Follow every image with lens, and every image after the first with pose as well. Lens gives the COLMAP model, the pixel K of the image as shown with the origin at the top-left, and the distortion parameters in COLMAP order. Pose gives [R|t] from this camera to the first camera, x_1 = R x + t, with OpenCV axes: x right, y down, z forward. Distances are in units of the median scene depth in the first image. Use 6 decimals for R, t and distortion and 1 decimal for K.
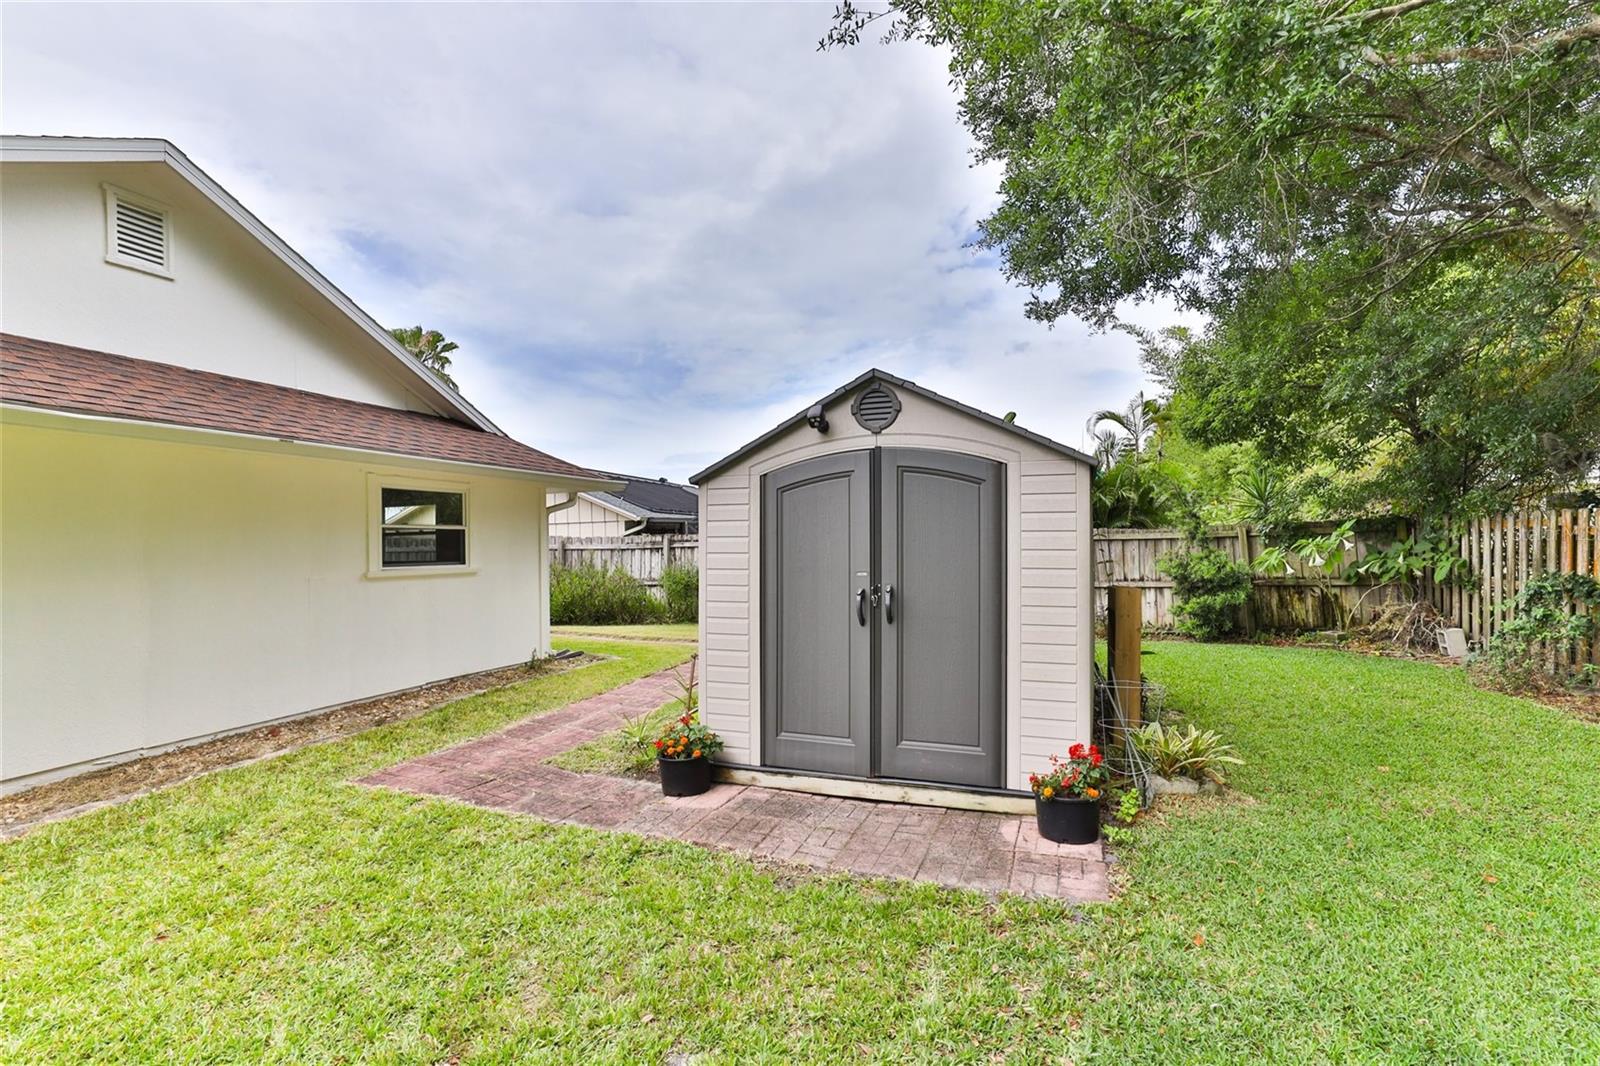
lens RADIAL K [[724.9, 0, 793.0], [0, 724.9, 530.7], [0, 0, 1]] dist [-0.003393, 0.000983]
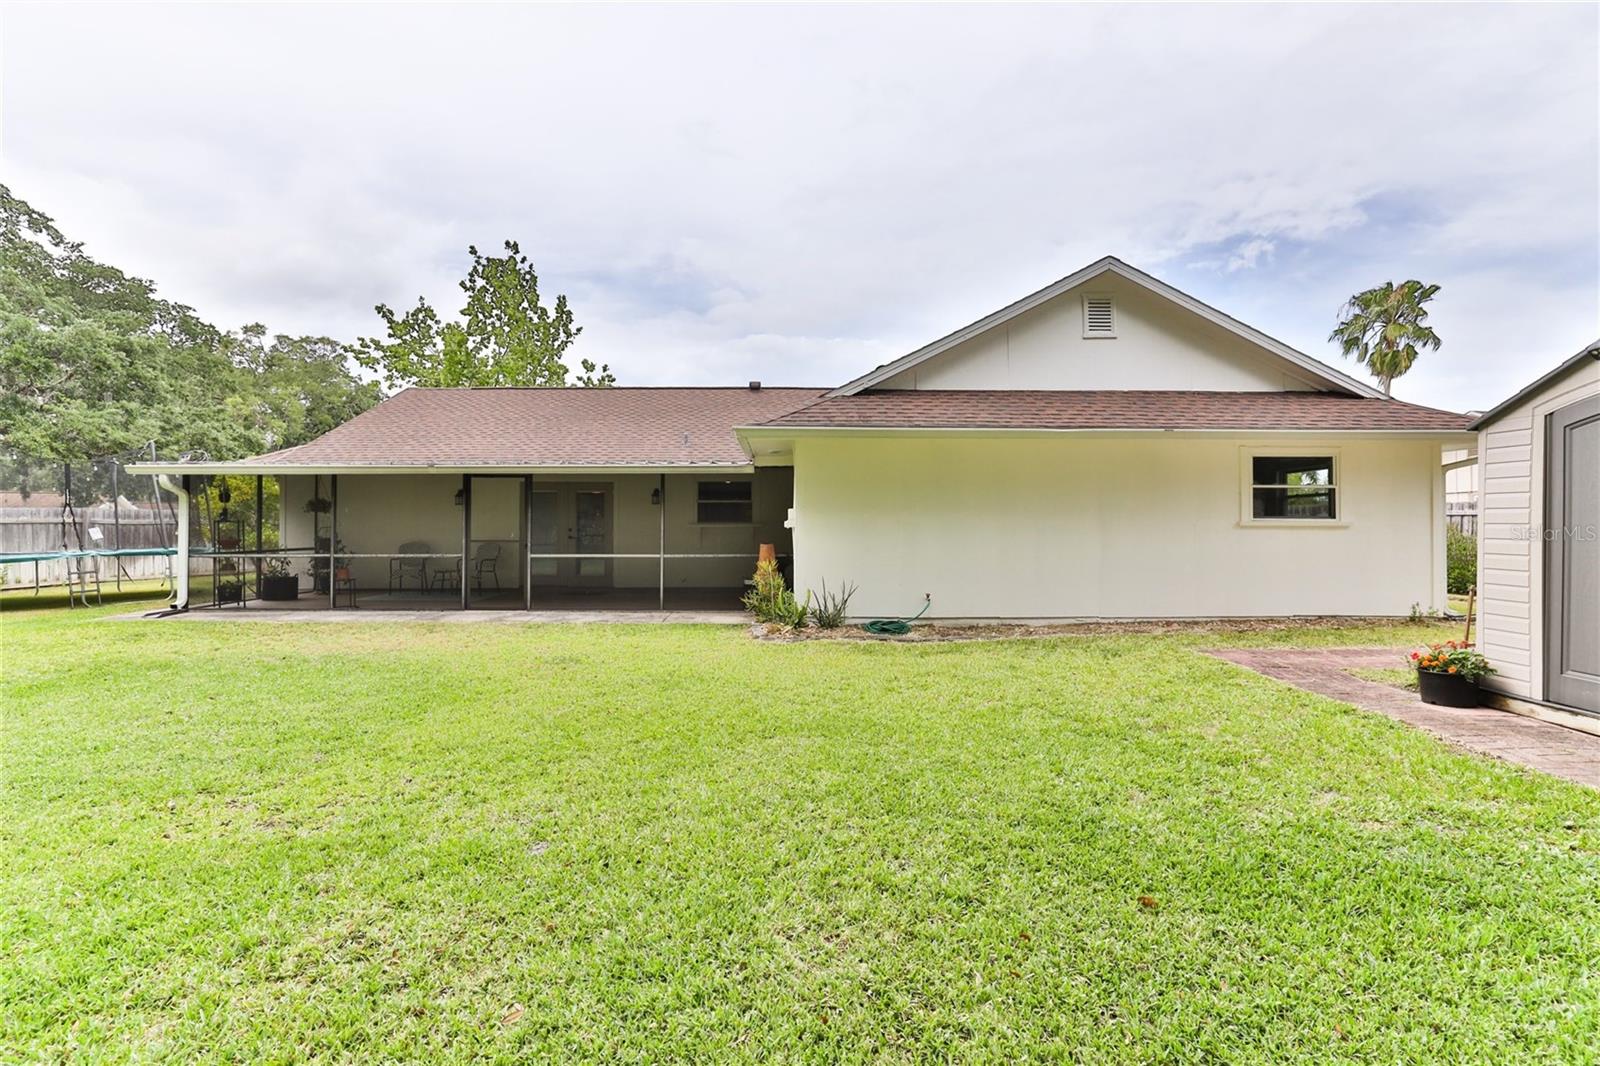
lens RADIAL K [[724.9, 0, 808.9], [0, 724.9, 514.1], [0, 0, 1]] dist [-0.003393, 0.000983]
pose [[0.378084, -0.000677, -0.925771, 0.396316], [0.008119, 0.999964, 0.002584, 0.040191], [0.925736, -0.008493, 0.378076, -0.263351]]
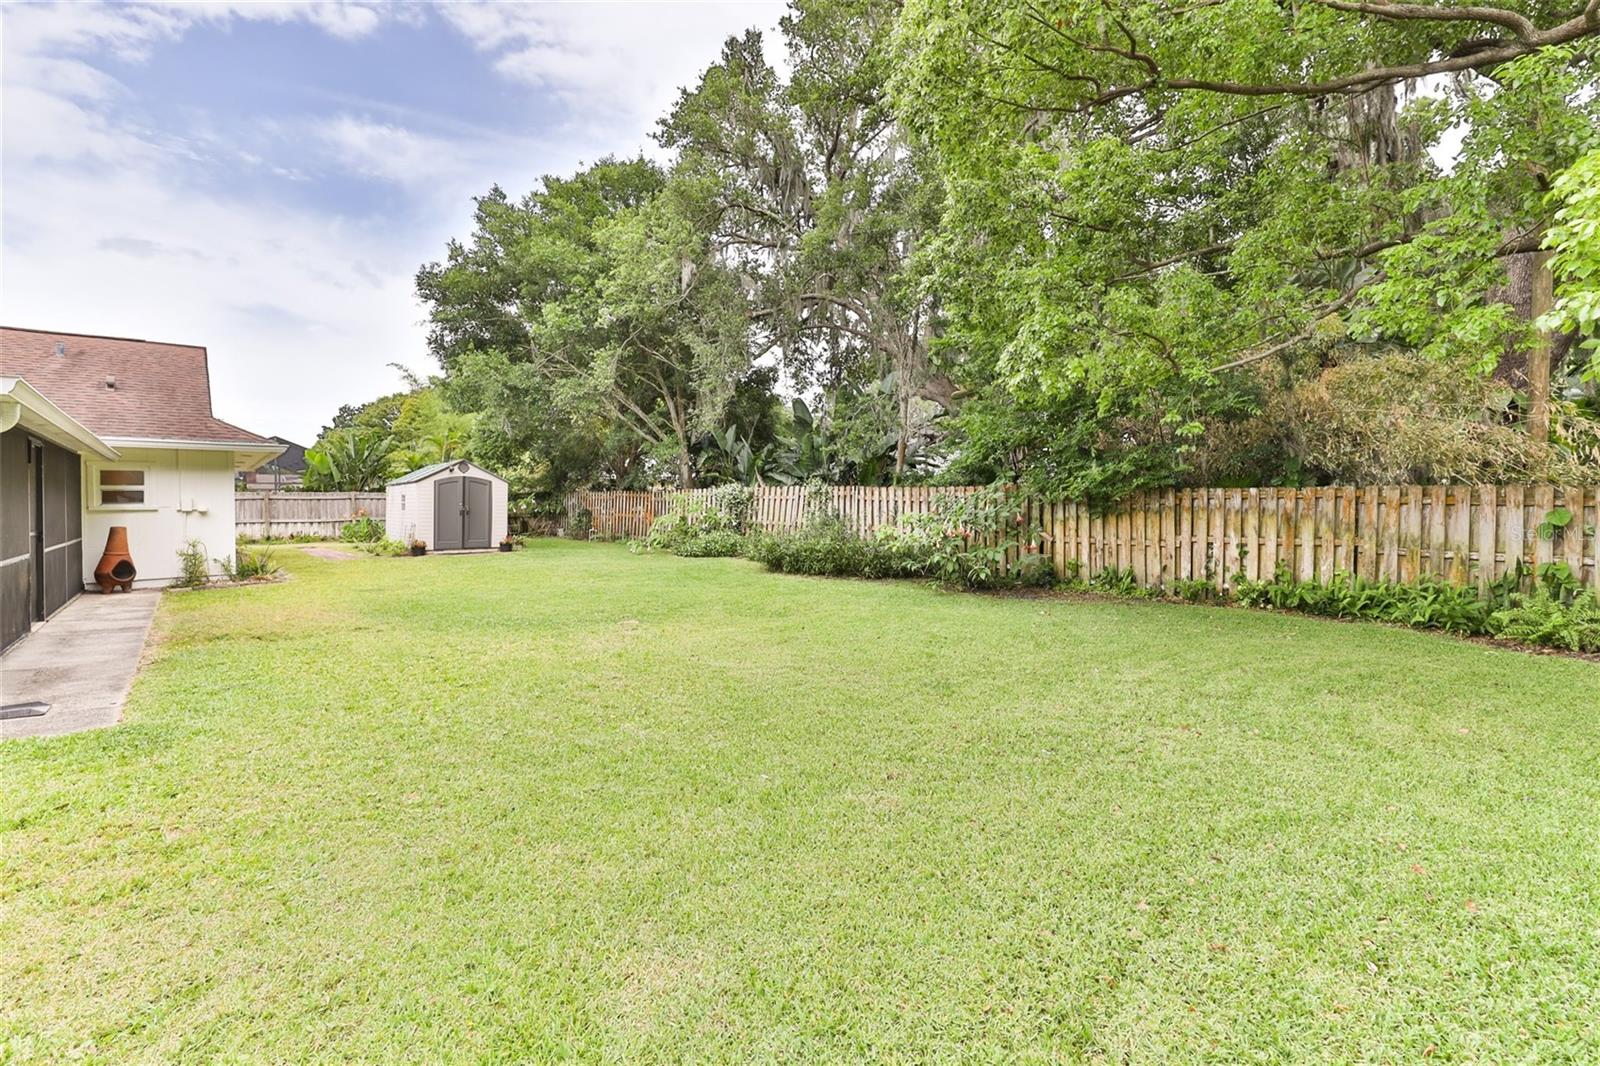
lens RADIAL K [[724.9, 0, 797.0], [0, 724.9, 523.3], [0, 0, 1]] dist [-0.003393, 0.000983]
pose [[0.491422, -0.015944, 0.870776, -2.111070], [-0.013751, 0.999566, 0.026063, 0.027764], [-0.870813, -0.024782, 0.490990, -2.295442]]
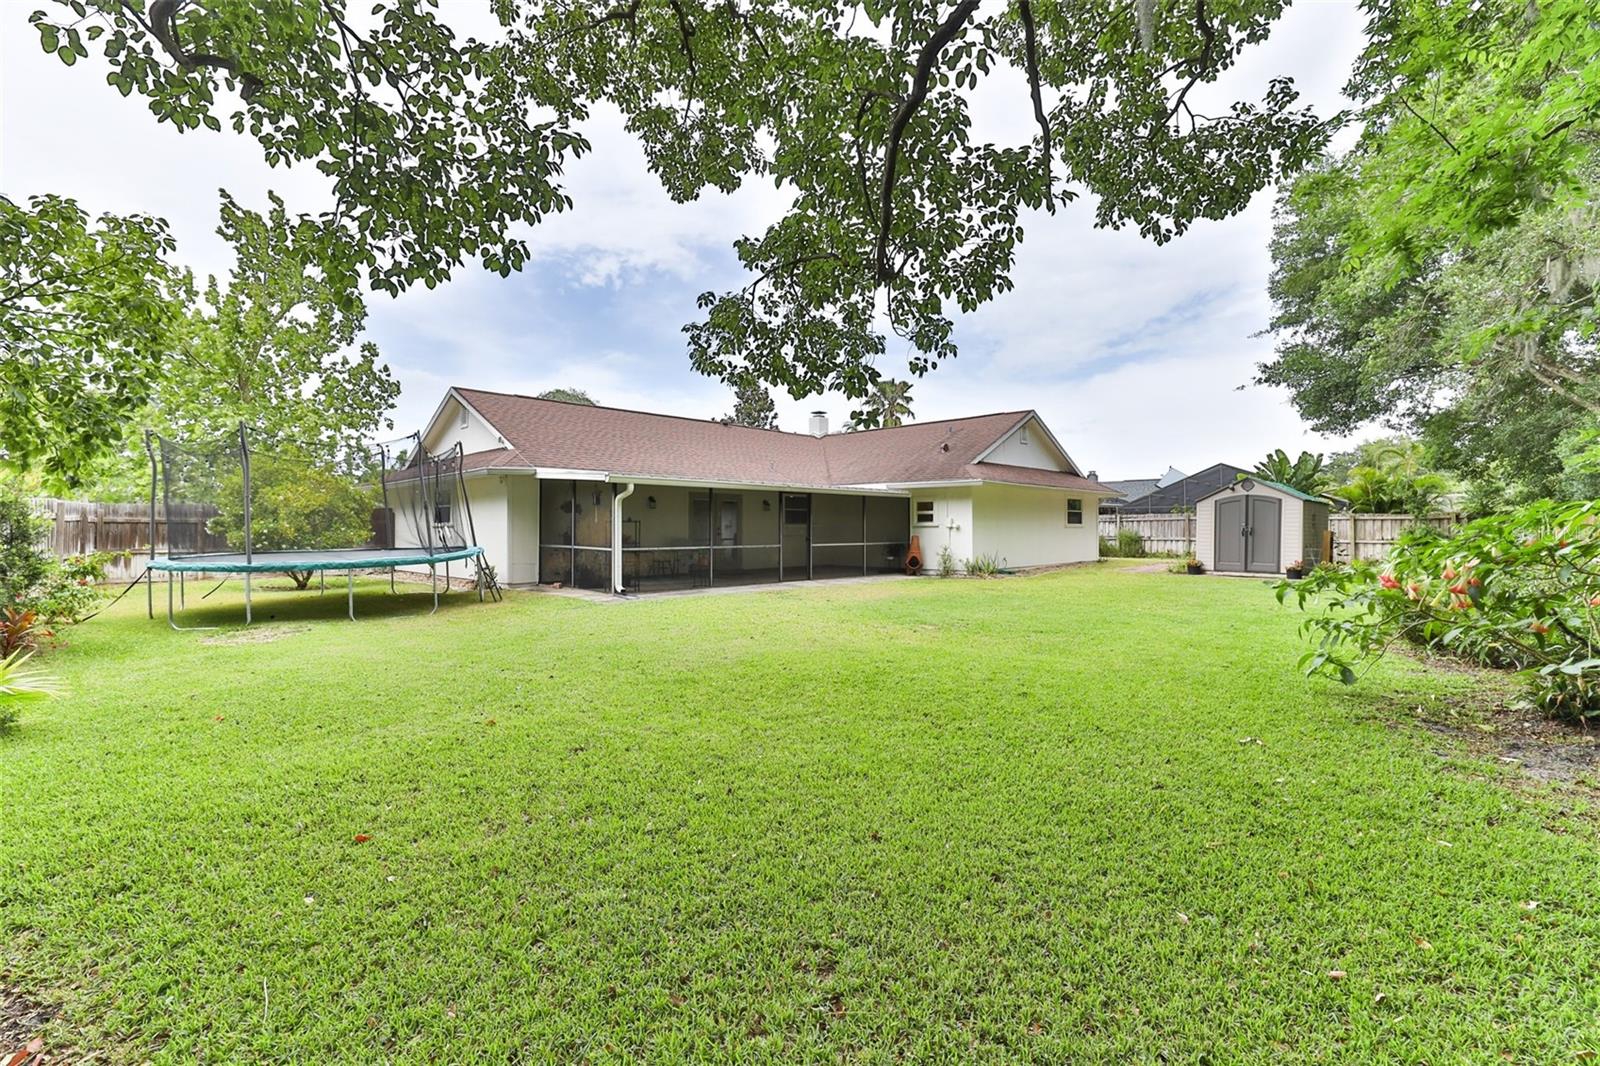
lens RADIAL K [[724.9, 0, 804.2], [0, 724.9, 522.7], [0, 0, 1]] dist [-0.003393, 0.000983]
pose [[0.916636, 0.015326, -0.399428, -0.426676], [-0.009357, 0.999814, 0.016890, 0.003469], [0.399612, -0.011744, 0.916609, -2.944025]]
